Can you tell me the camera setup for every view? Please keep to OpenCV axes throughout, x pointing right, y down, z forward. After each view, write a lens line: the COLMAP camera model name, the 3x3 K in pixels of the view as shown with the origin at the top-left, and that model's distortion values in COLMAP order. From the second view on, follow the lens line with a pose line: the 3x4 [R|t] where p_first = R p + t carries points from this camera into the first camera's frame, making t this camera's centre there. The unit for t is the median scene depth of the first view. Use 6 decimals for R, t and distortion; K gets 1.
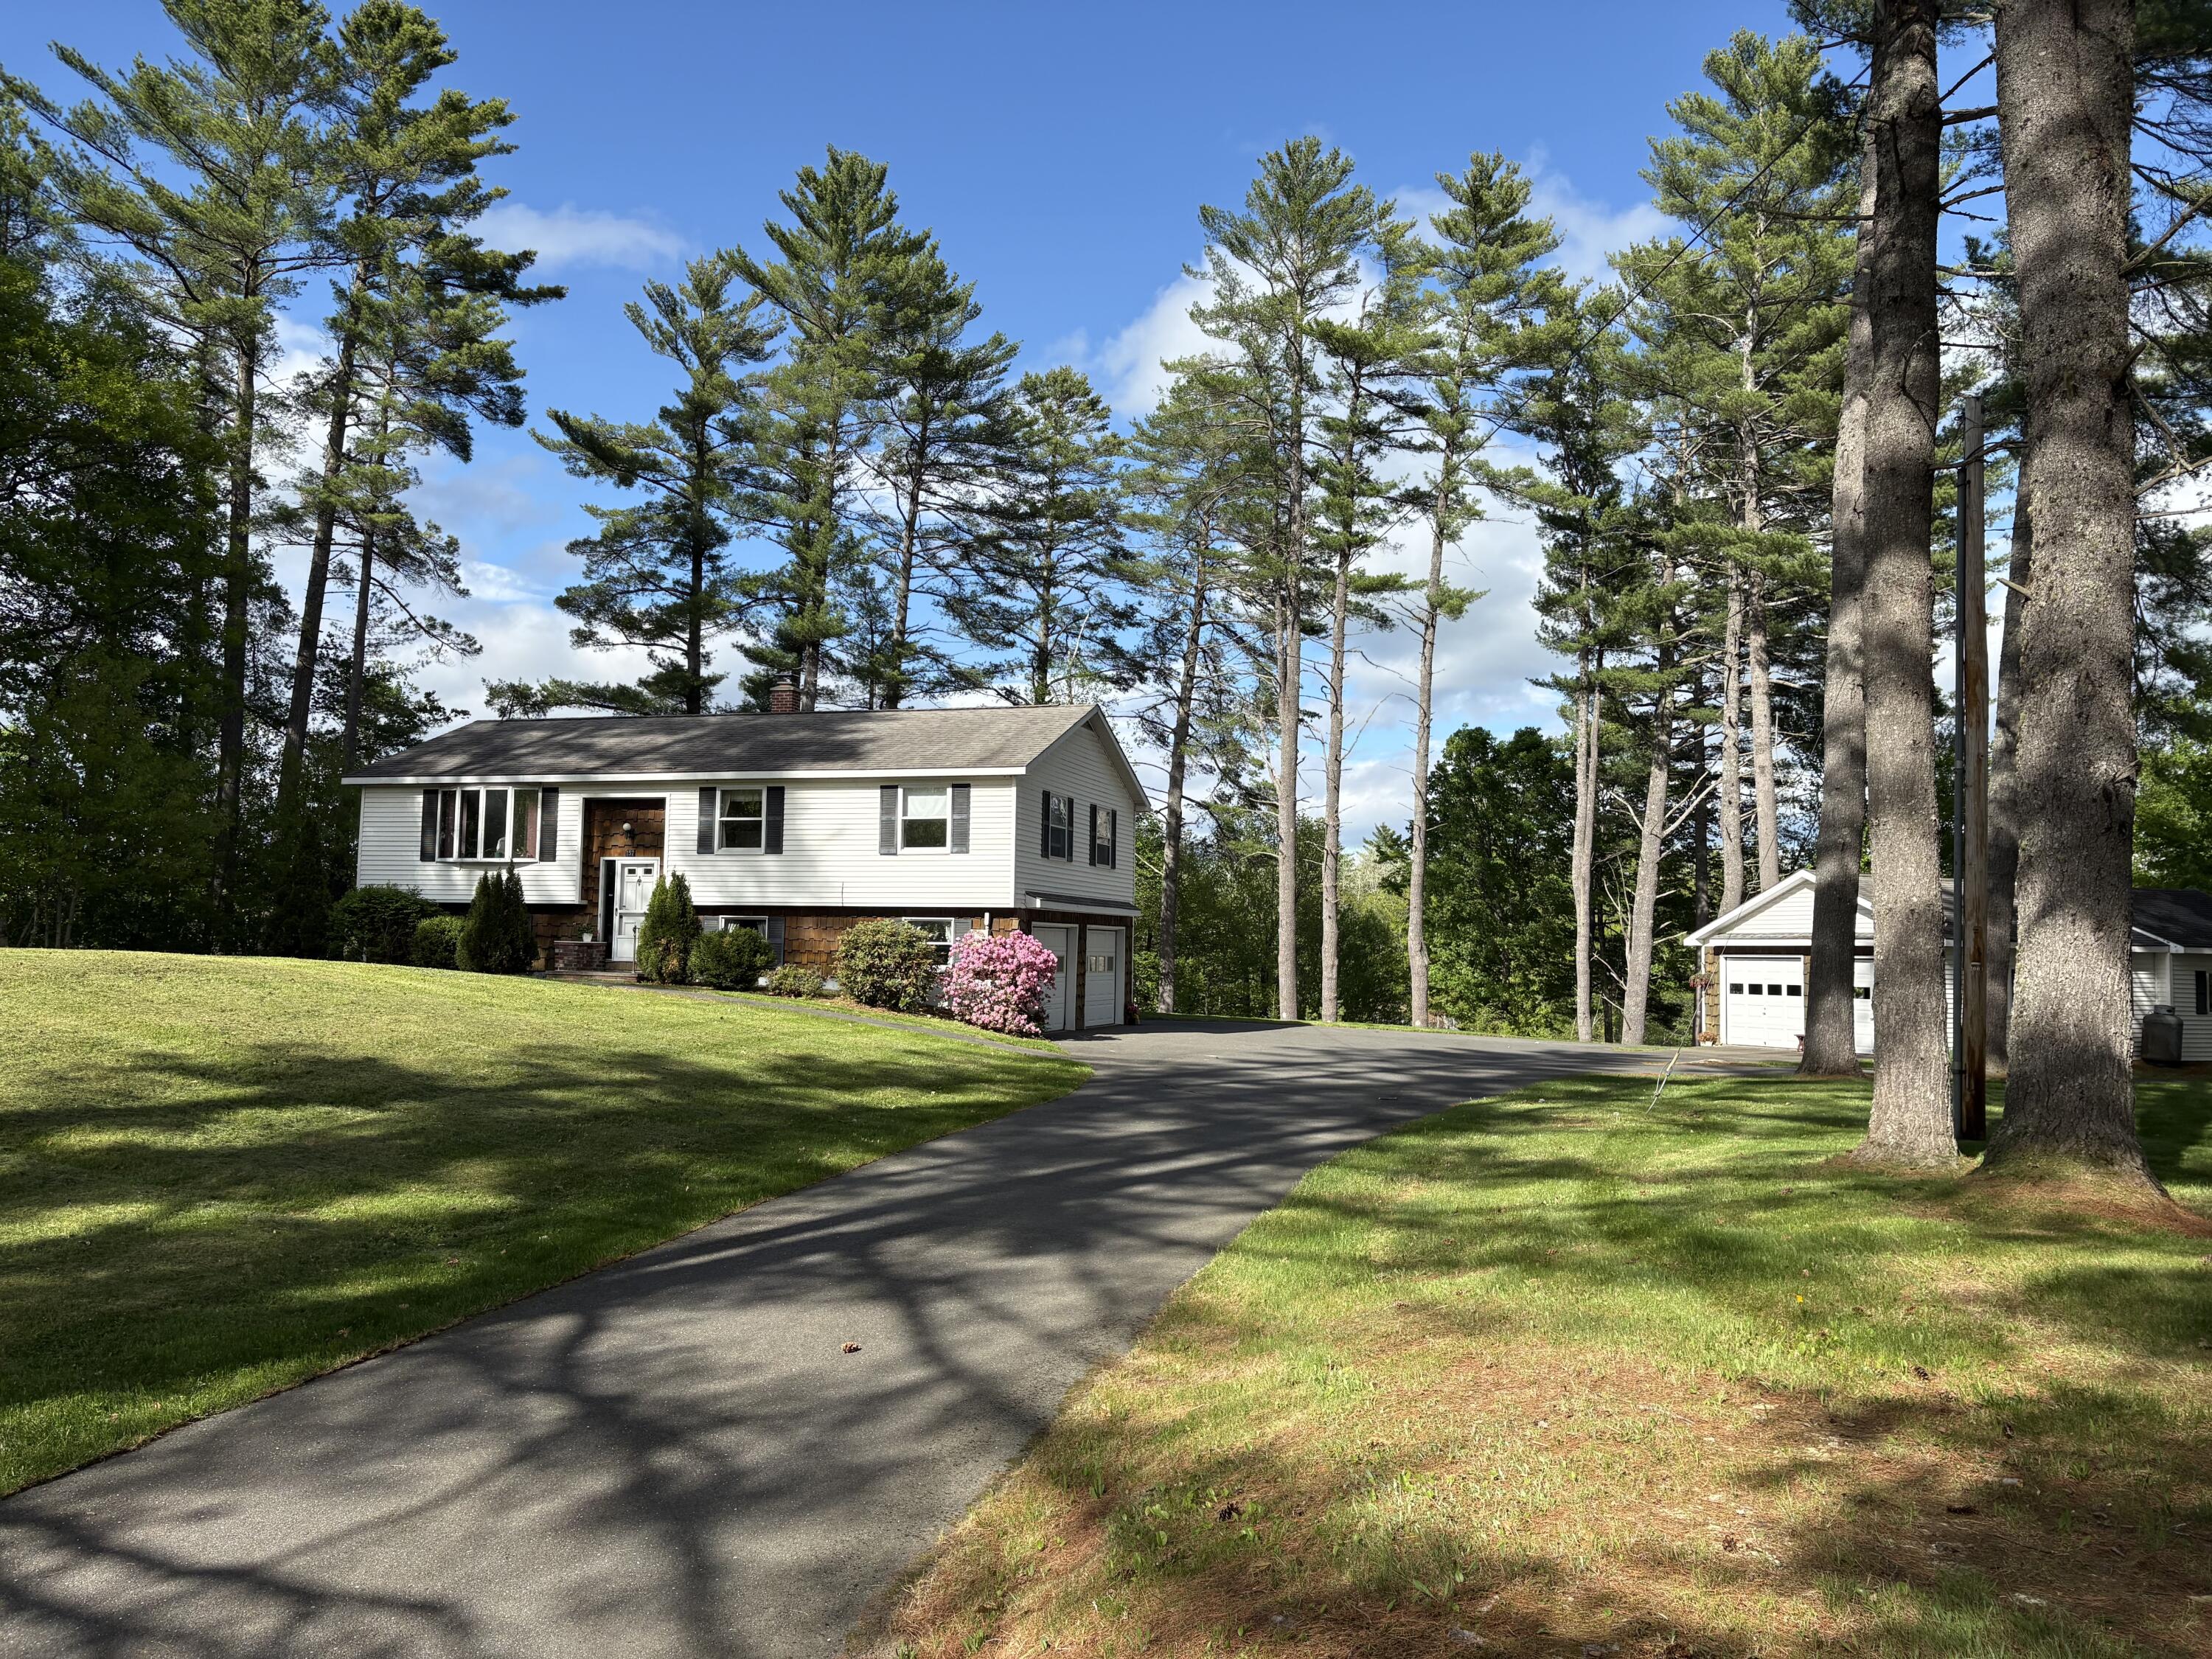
lens RADIAL K [[1715.6, 0, 1042.6], [0, 1715.6, 843.1], [0, 0, 1]] dist [0.016076, -0.044003]
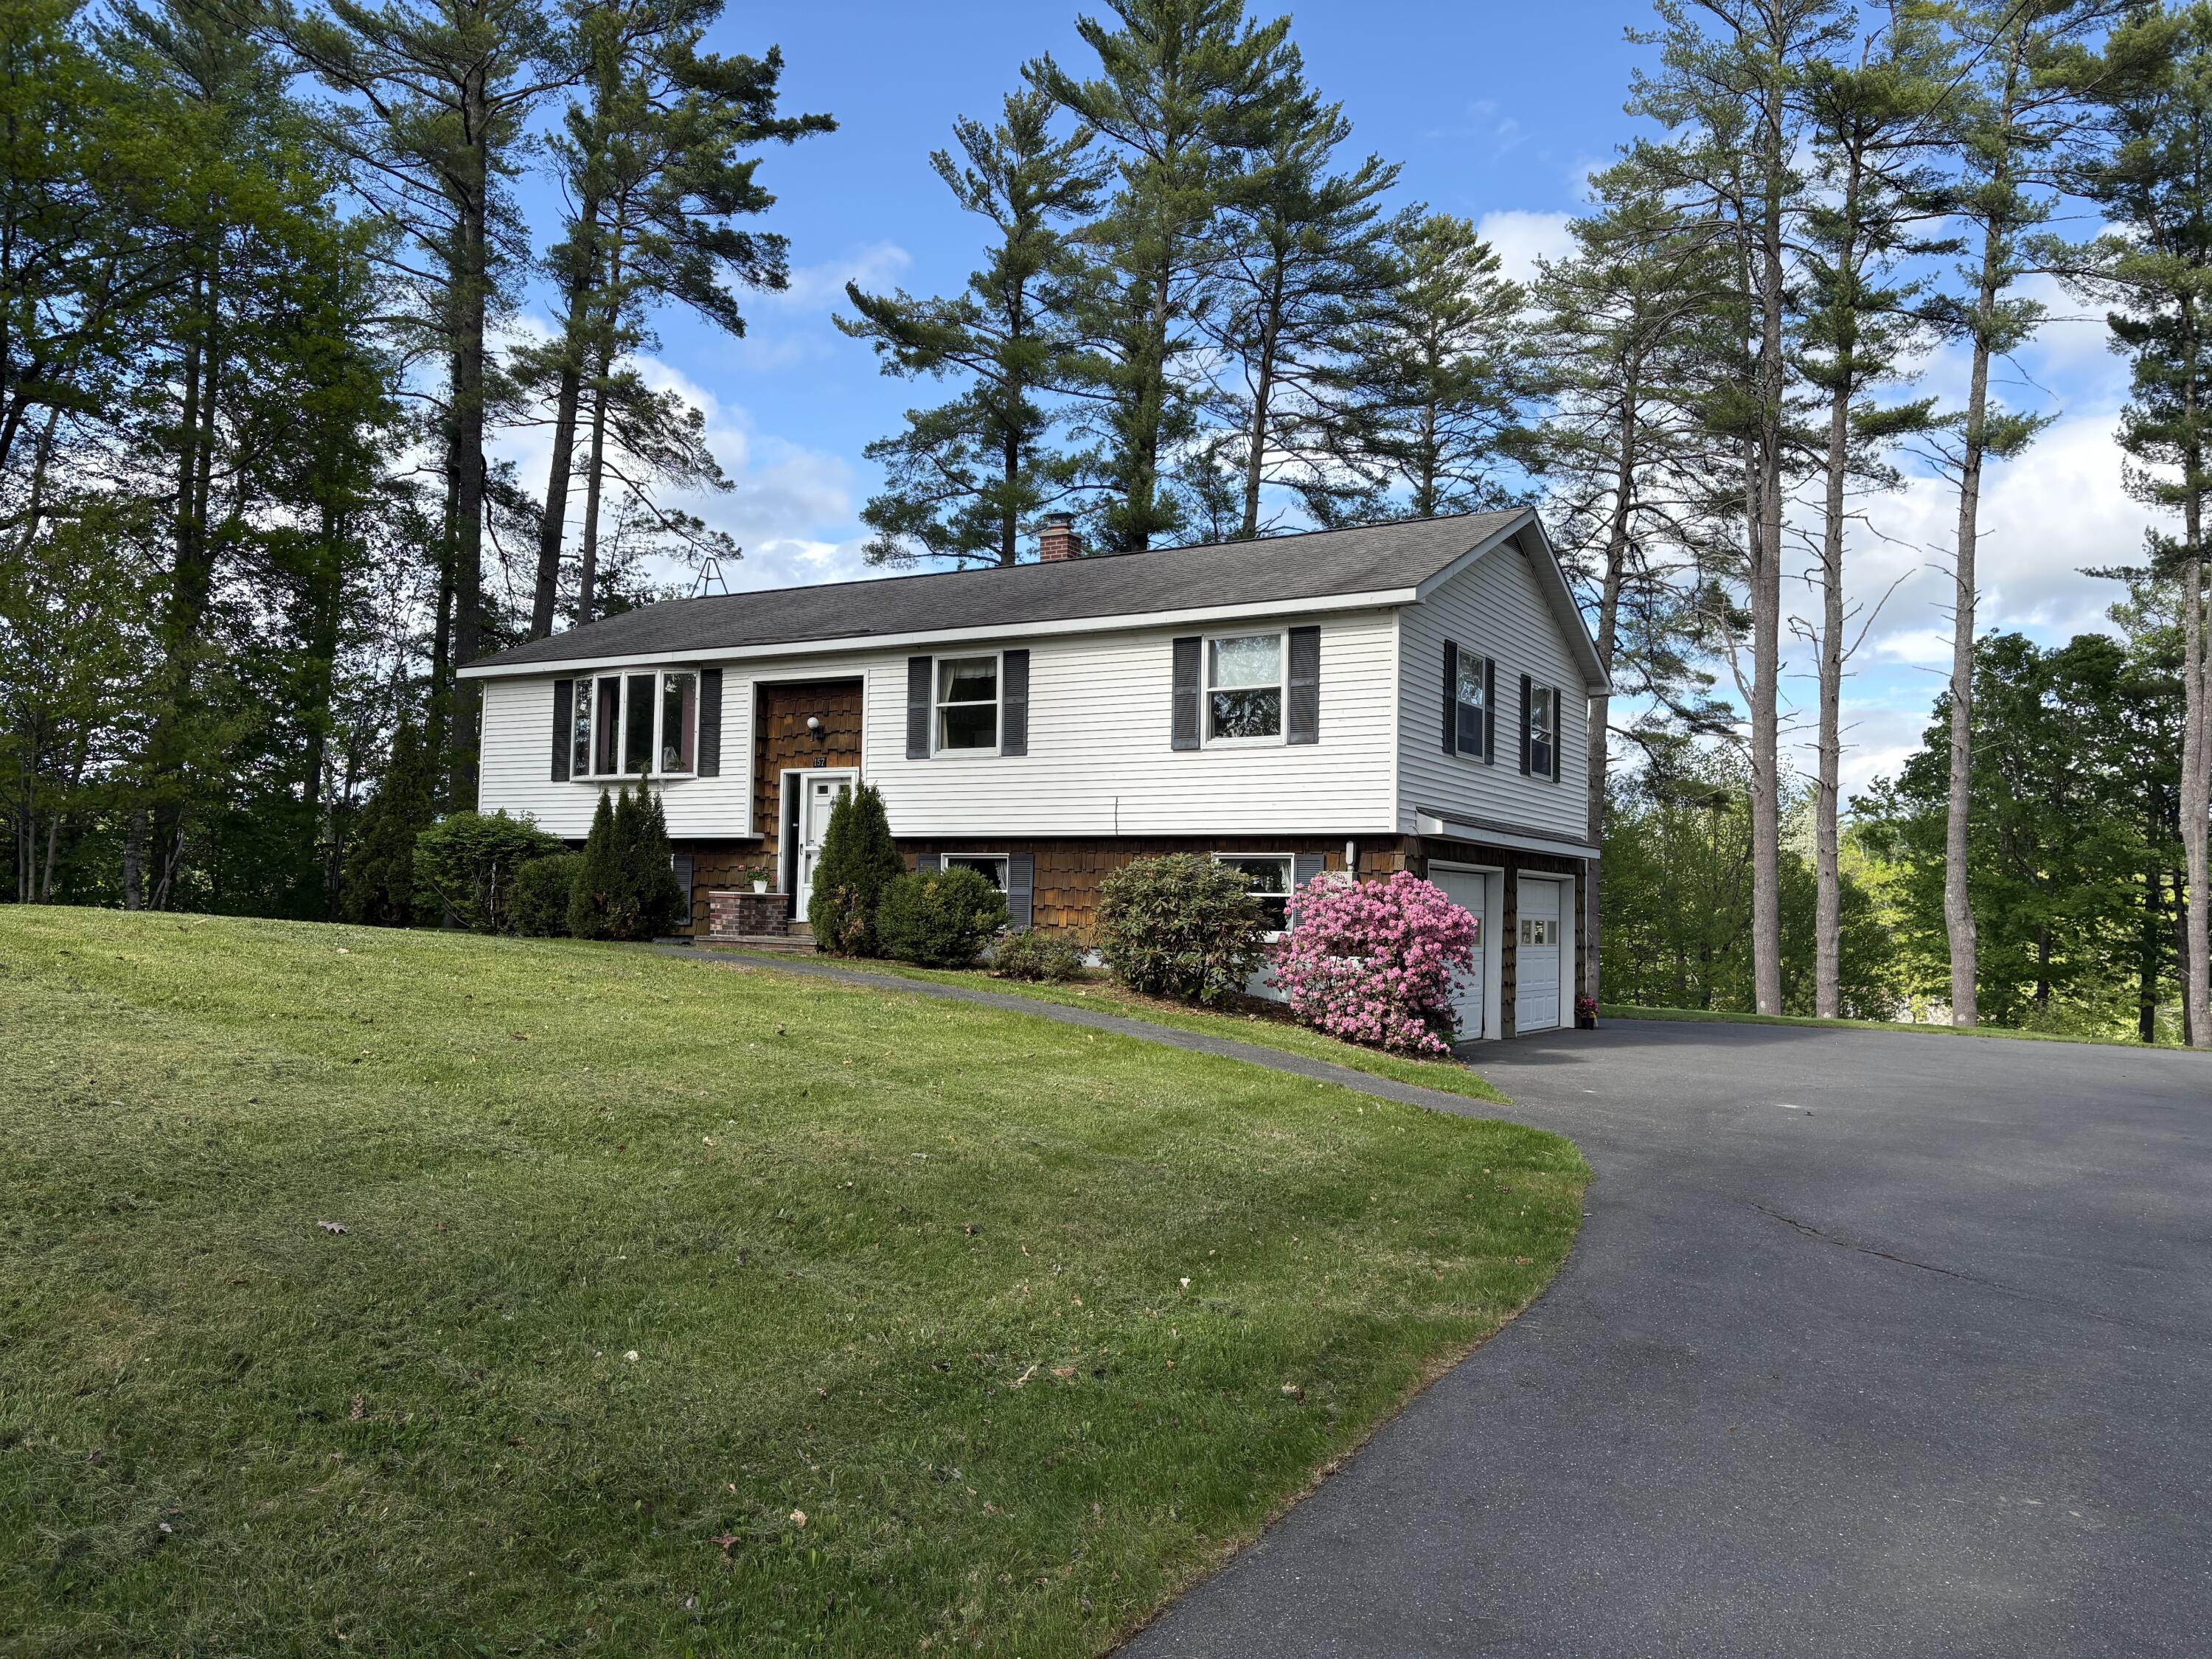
lens RADIAL K [[1715.6, 0, 1042.6], [0, 1715.6, 843.1], [0, 0, 1]] dist [0.016076, -0.044003]
pose [[0.977079, -0.003016, -0.212855, -0.009046], [0.007018, 0.999812, 0.018051, 0.025916], [0.212761, -0.019131, 0.976917, 0.352421]]
